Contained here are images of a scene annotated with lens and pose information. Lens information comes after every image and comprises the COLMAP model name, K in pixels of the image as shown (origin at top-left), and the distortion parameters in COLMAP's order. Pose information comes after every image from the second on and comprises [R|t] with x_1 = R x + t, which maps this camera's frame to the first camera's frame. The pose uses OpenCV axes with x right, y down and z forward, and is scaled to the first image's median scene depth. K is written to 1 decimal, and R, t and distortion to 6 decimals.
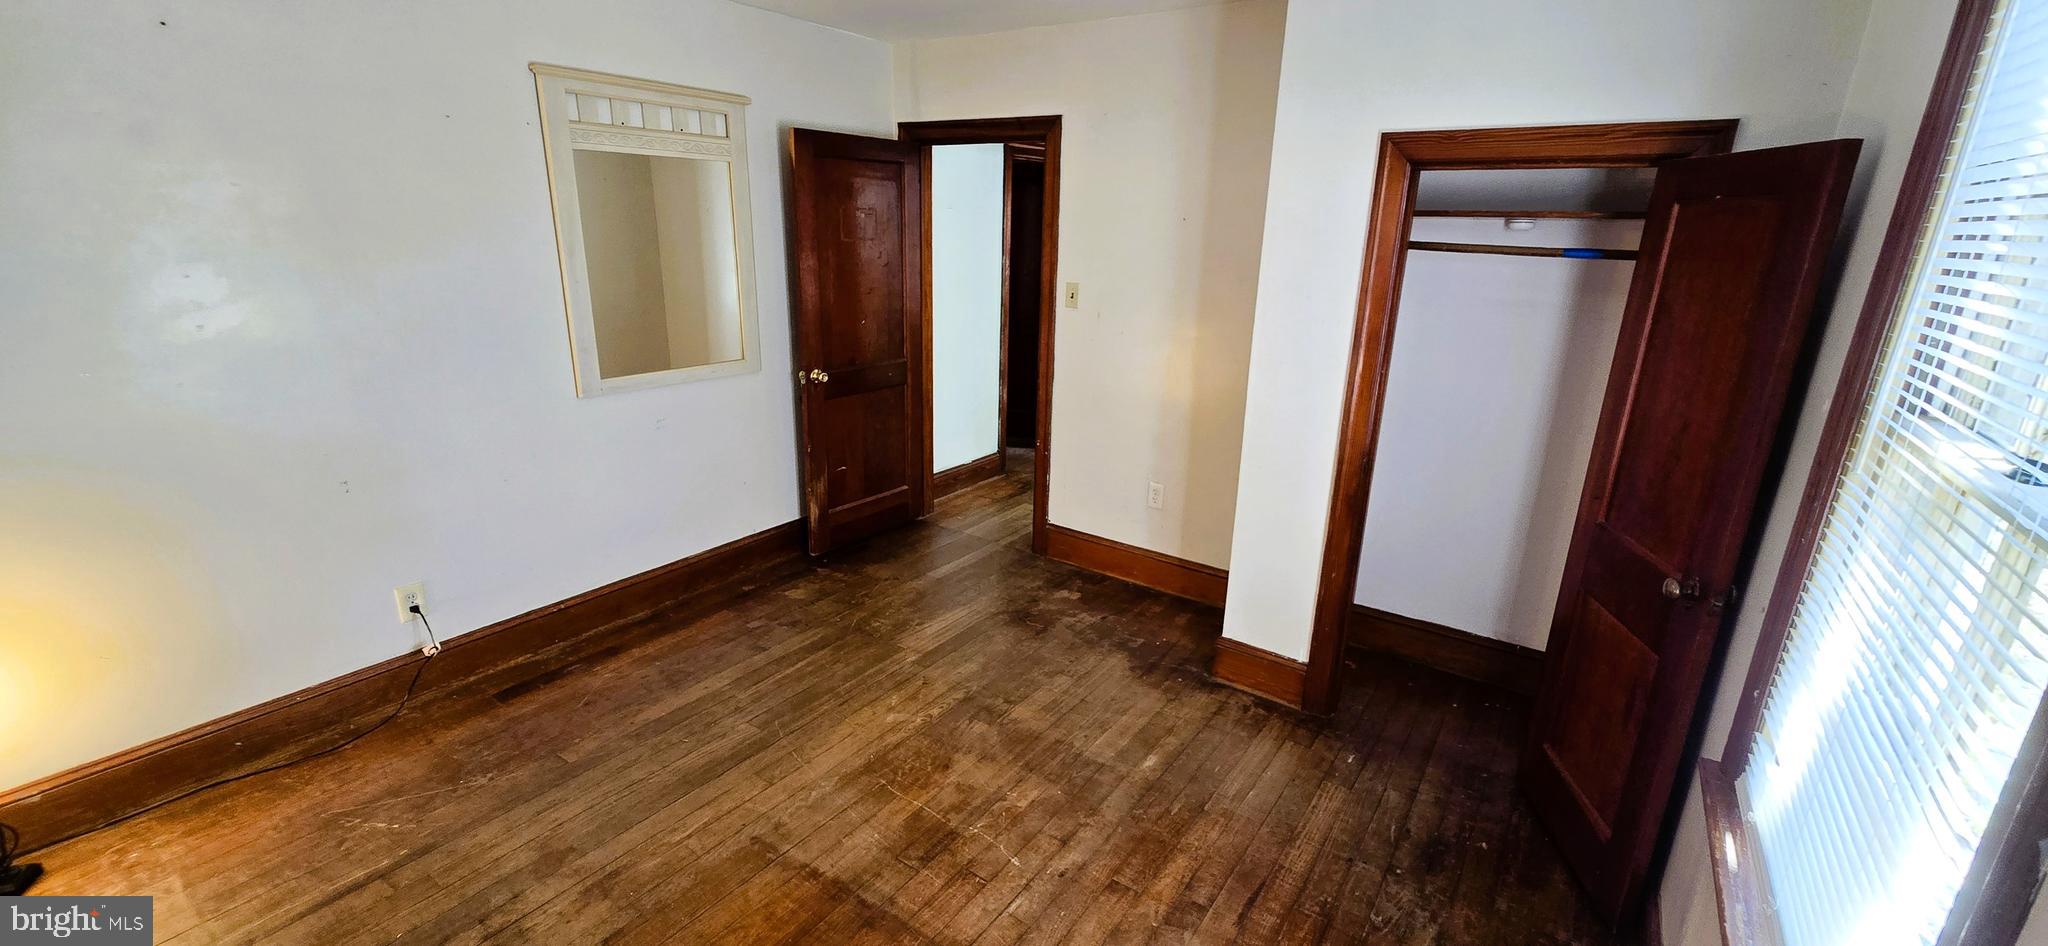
lens RADIAL K [[847.1, 0, 1022.9], [0, 847.1, 471.0], [0, 0, 1]] dist [-0.000879, -0.000030]
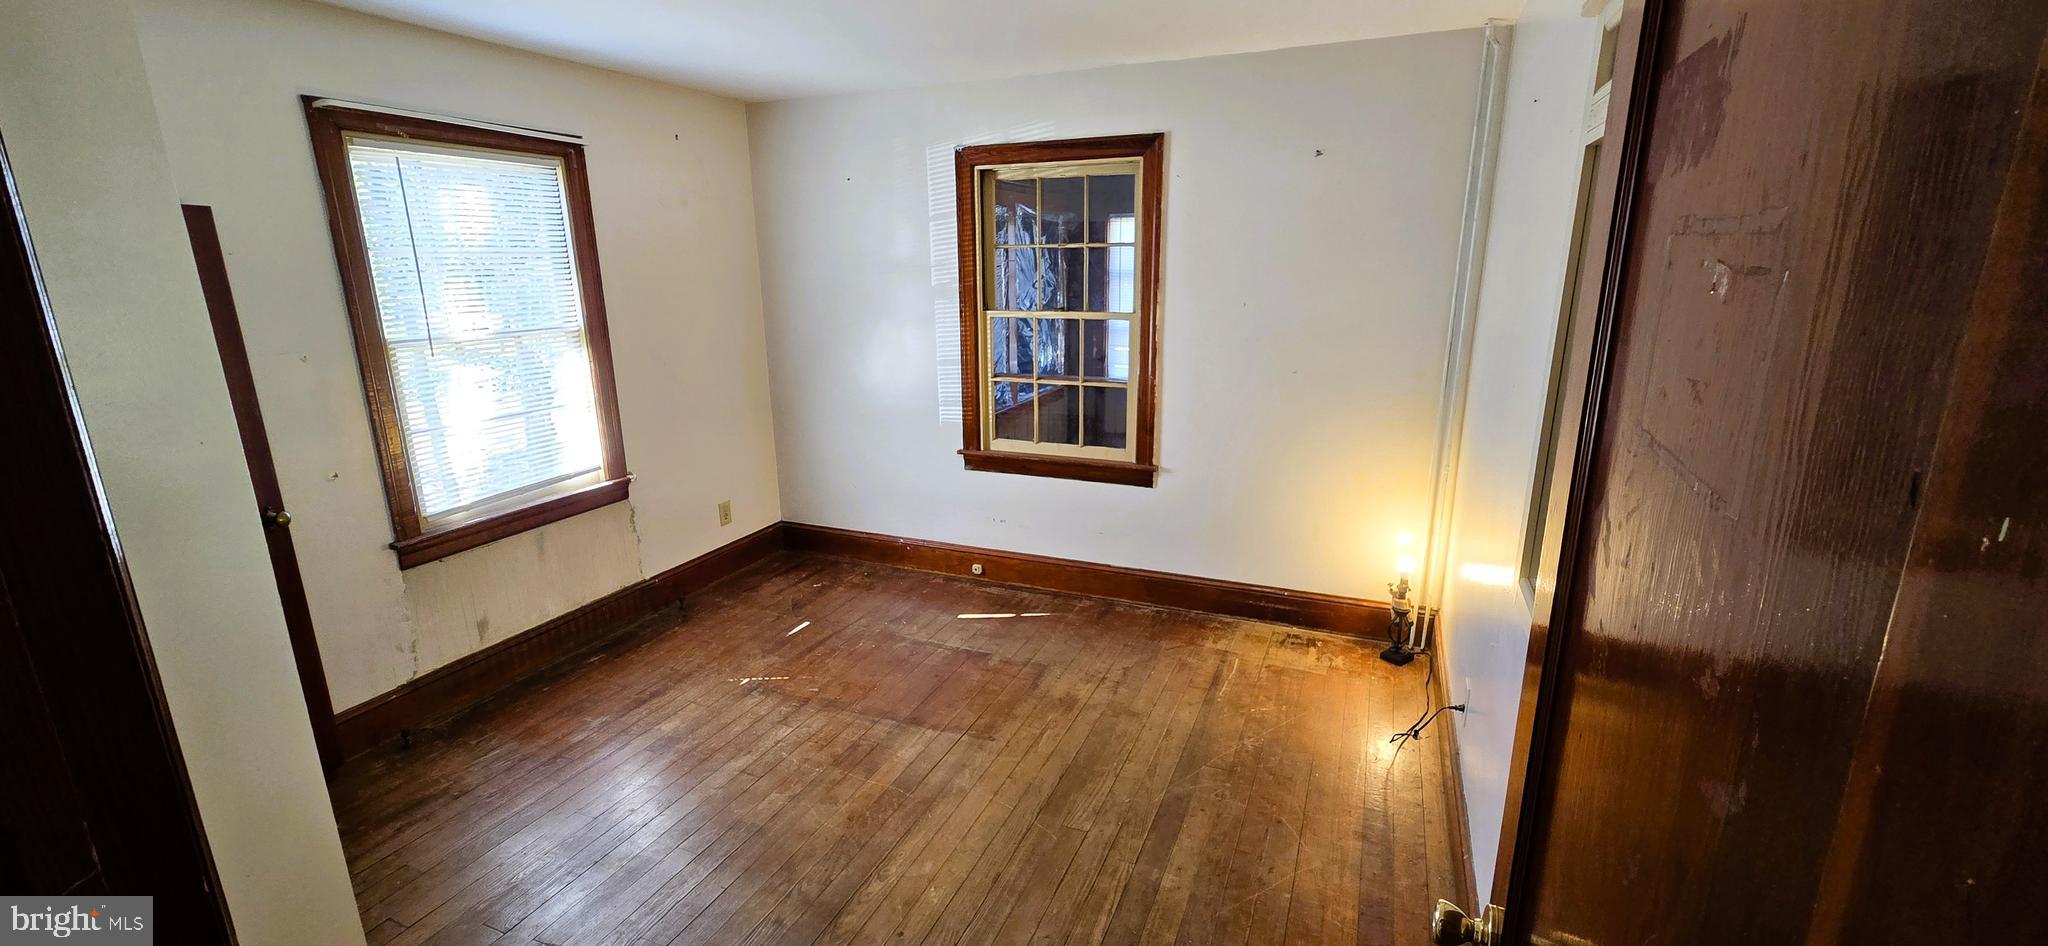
lens RADIAL K [[847.1, 0, 1012.3], [0, 847.1, 474.7], [0, 0, 1]] dist [-0.000879, -0.000030]
pose [[-0.981886, 0.032039, -0.186744, -0.113774], [-0.069007, 0.857435, 0.509944, -0.548521], [0.176459, 0.513594, -0.839693, 1.803274]]
